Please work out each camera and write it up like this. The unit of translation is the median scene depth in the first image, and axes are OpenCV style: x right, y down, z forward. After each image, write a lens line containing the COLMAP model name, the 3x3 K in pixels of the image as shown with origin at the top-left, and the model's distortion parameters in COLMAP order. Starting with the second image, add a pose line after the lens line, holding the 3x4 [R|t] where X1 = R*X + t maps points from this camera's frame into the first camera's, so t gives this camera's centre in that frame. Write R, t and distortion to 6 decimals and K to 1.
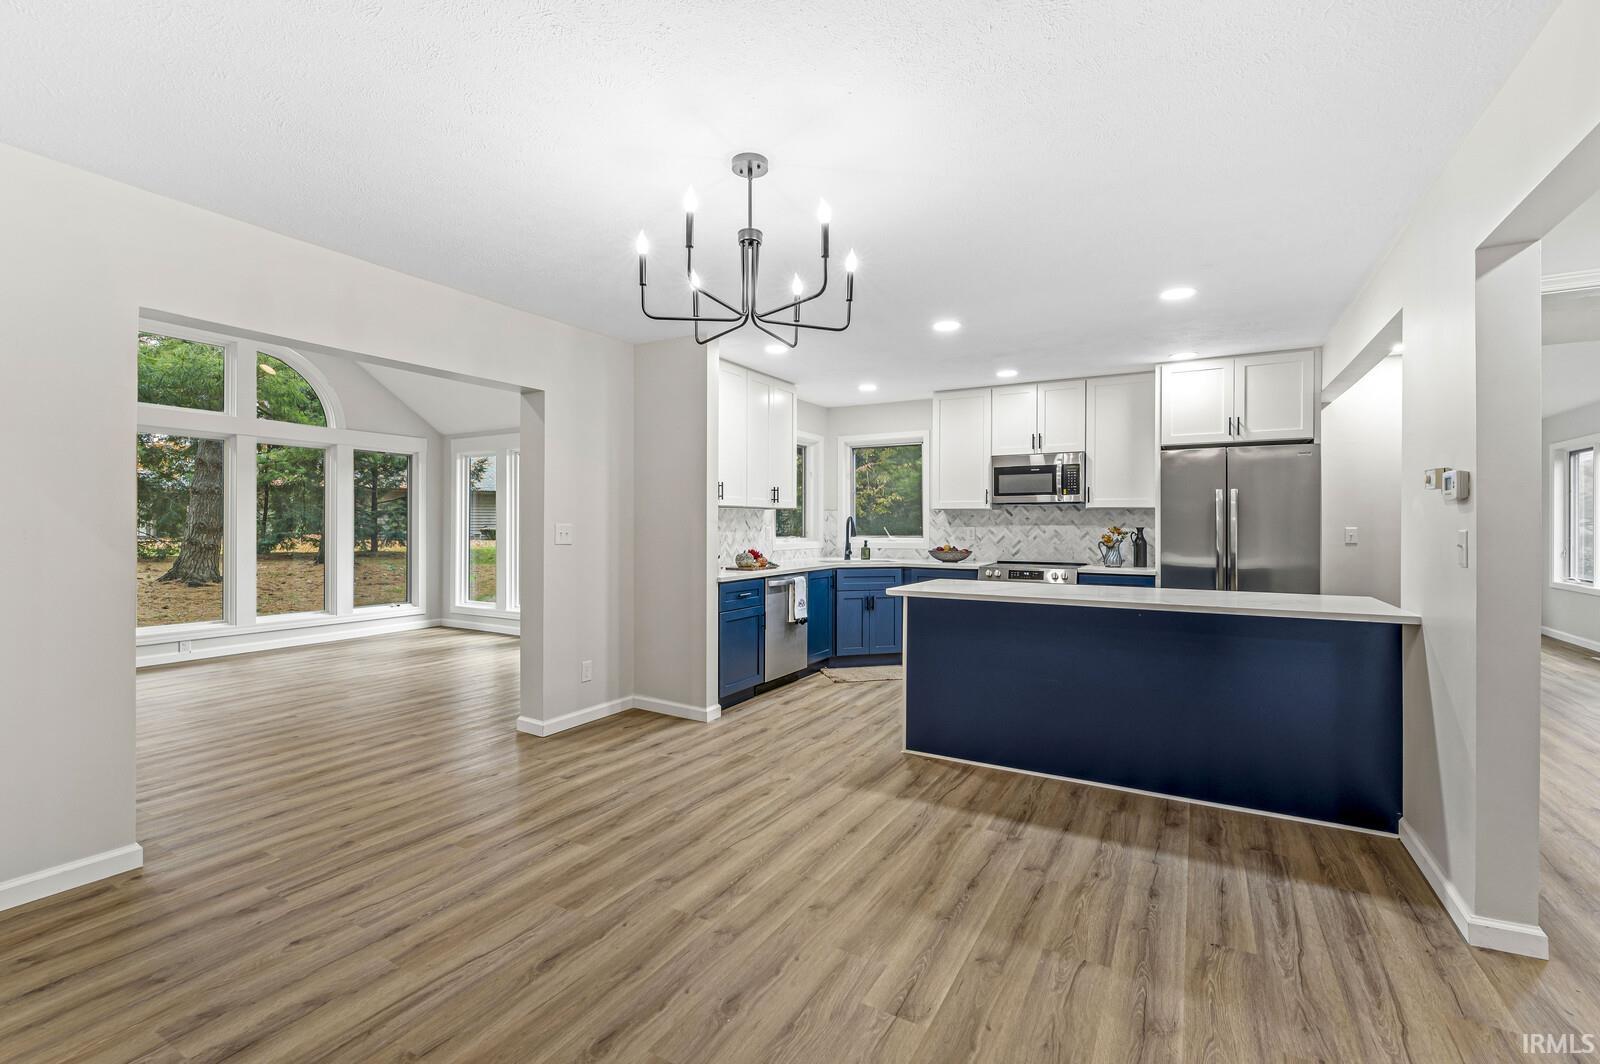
lens RADIAL K [[698.0, 0, 802.3], [0, 698.0, 527.9], [0, 0, 1]] dist [-0.000523, 0.000167]
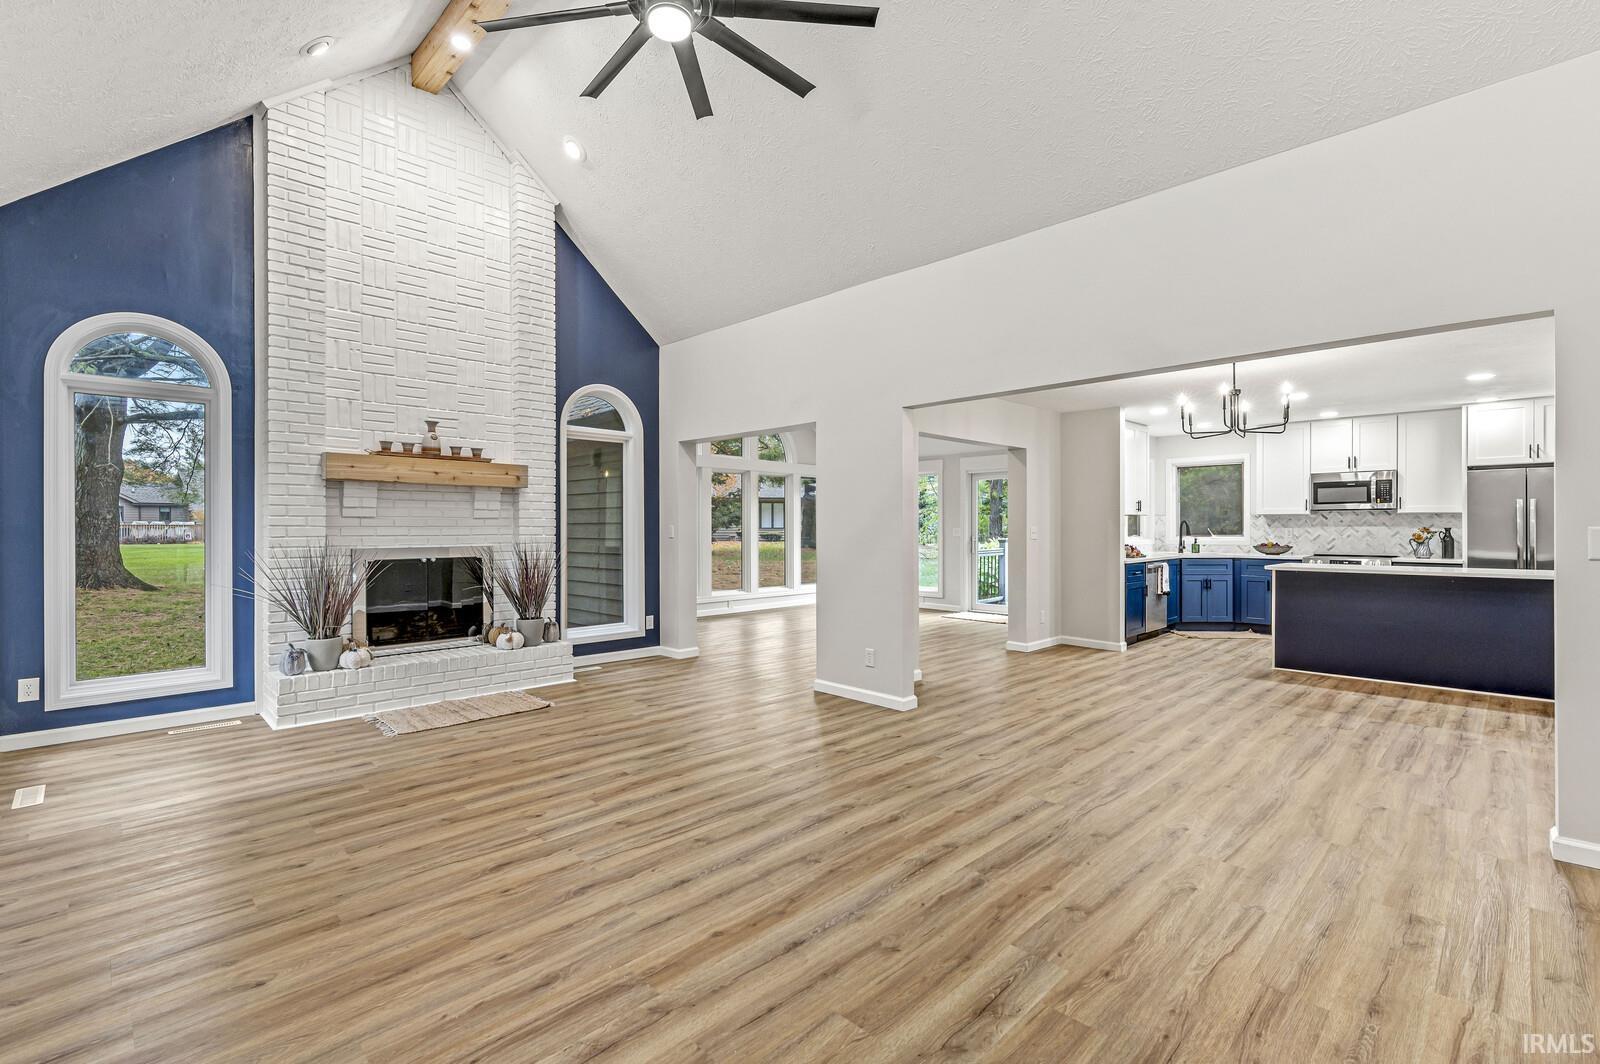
lens RADIAL K [[709.3, 0, 807.8], [0, 709.3, 527.7], [0, 0, 1]] dist [0.000425, -0.000848]
pose [[0.962561, -0.003807, -0.271038, -0.277659], [0.002914, 0.999989, -0.003697, 0.000637], [0.271050, 0.002769, 0.962561, -0.539793]]
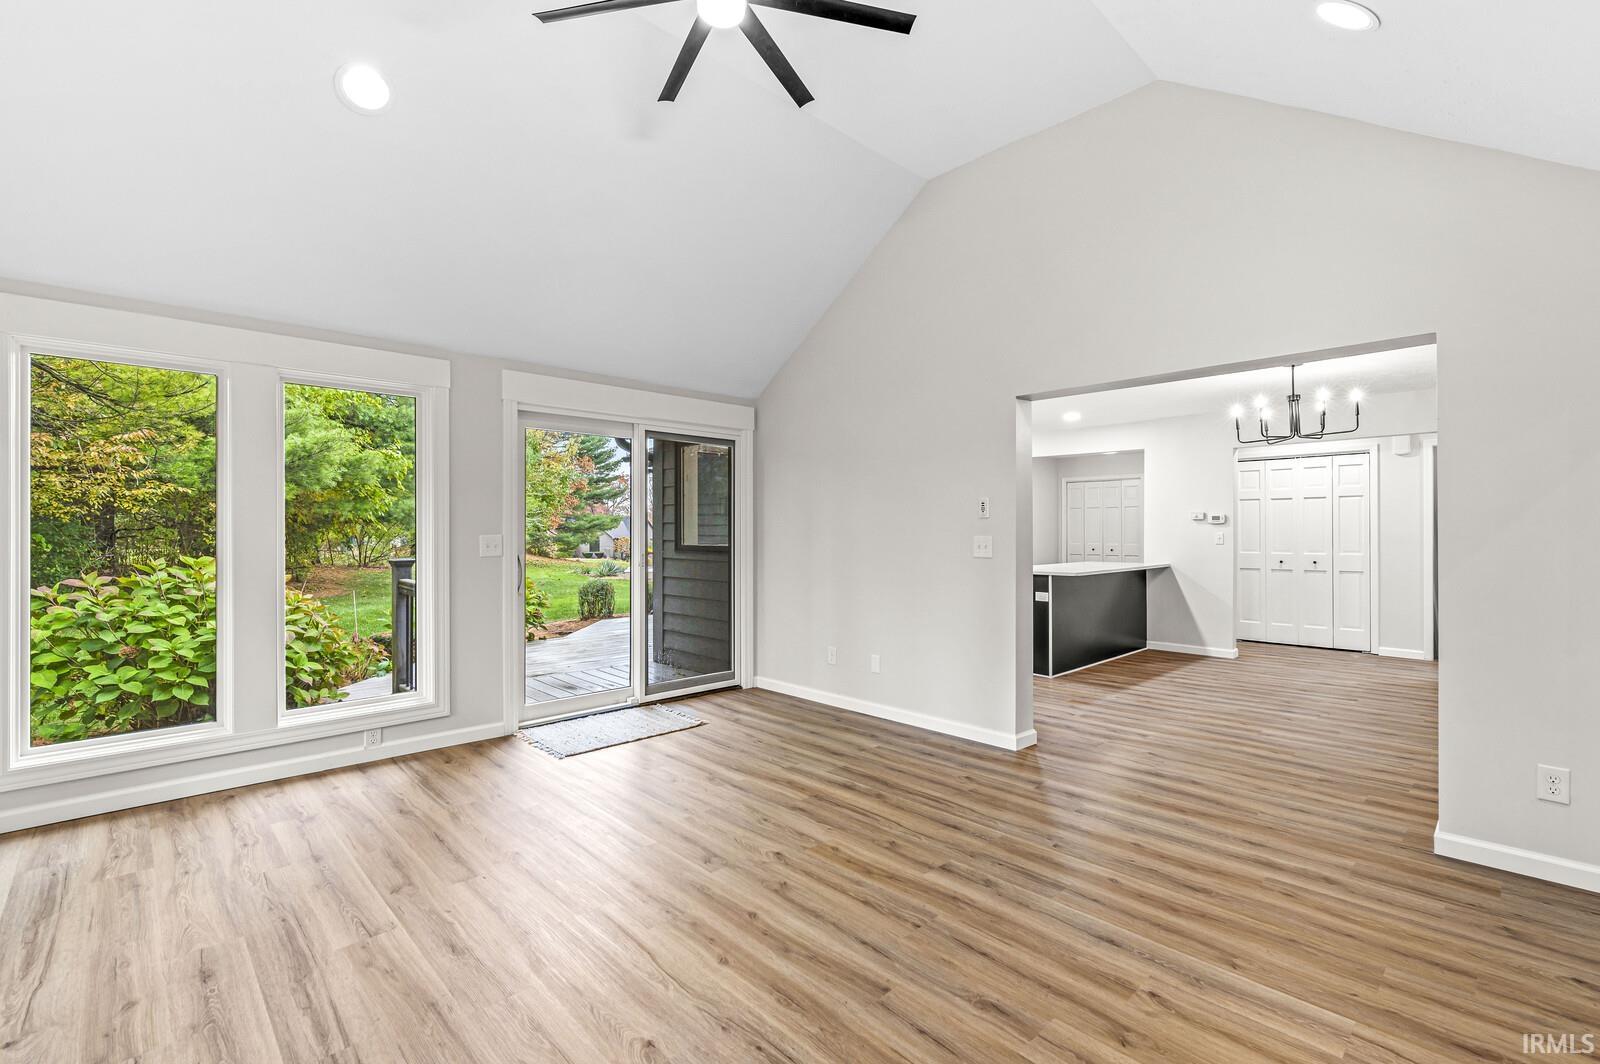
lens RADIAL K [[709.3, 0, 807.8], [0, 709.3, 527.7], [0, 0, 1]] dist [0.000425, -0.000848]
pose [[0.275038, -0.001604, 0.961432, -0.976633], [0.006580, 0.999978, -0.000214, -0.009316], [-0.961411, 0.006385, 0.275043, 0.697561]]
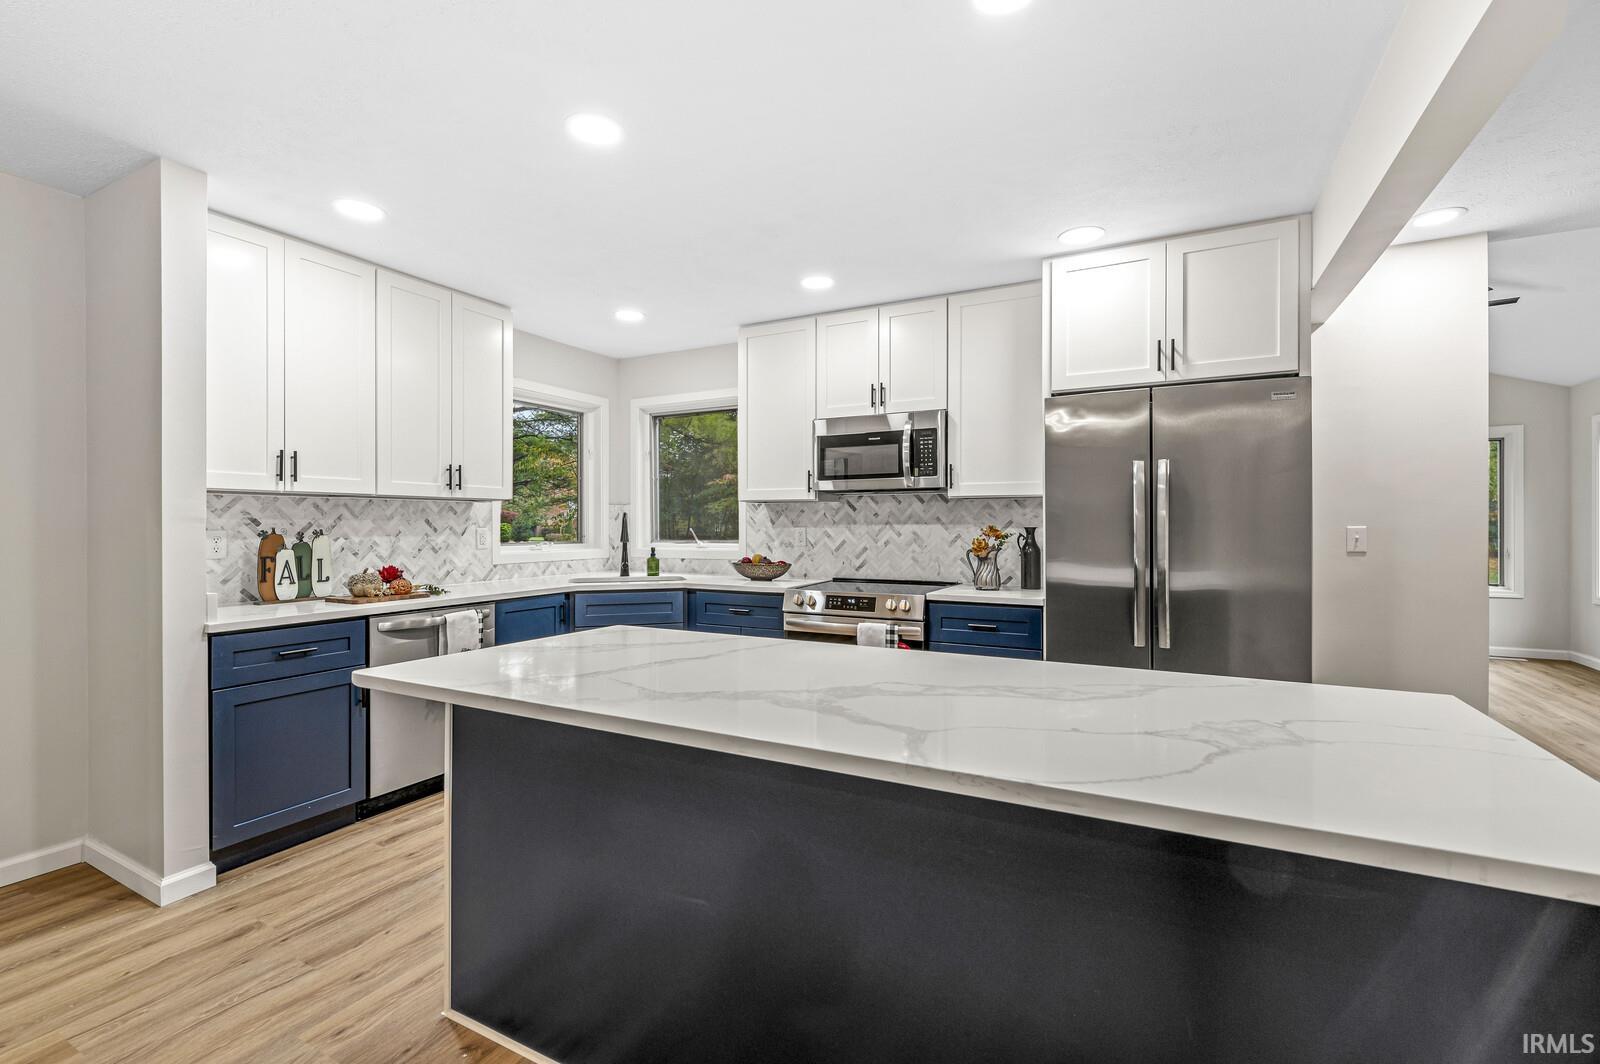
lens RADIAL K [[705.9, 0, 799.1], [0, 705.9, 529.1], [0, 0, 1]] dist [-0.001089, -0.000218]
pose [[0.999392, -0.003681, 0.034680, 0.232405], [0.003655, 0.999993, 0.000830, -0.000156], [-0.034683, -0.000703, 0.999398, 0.335019]]
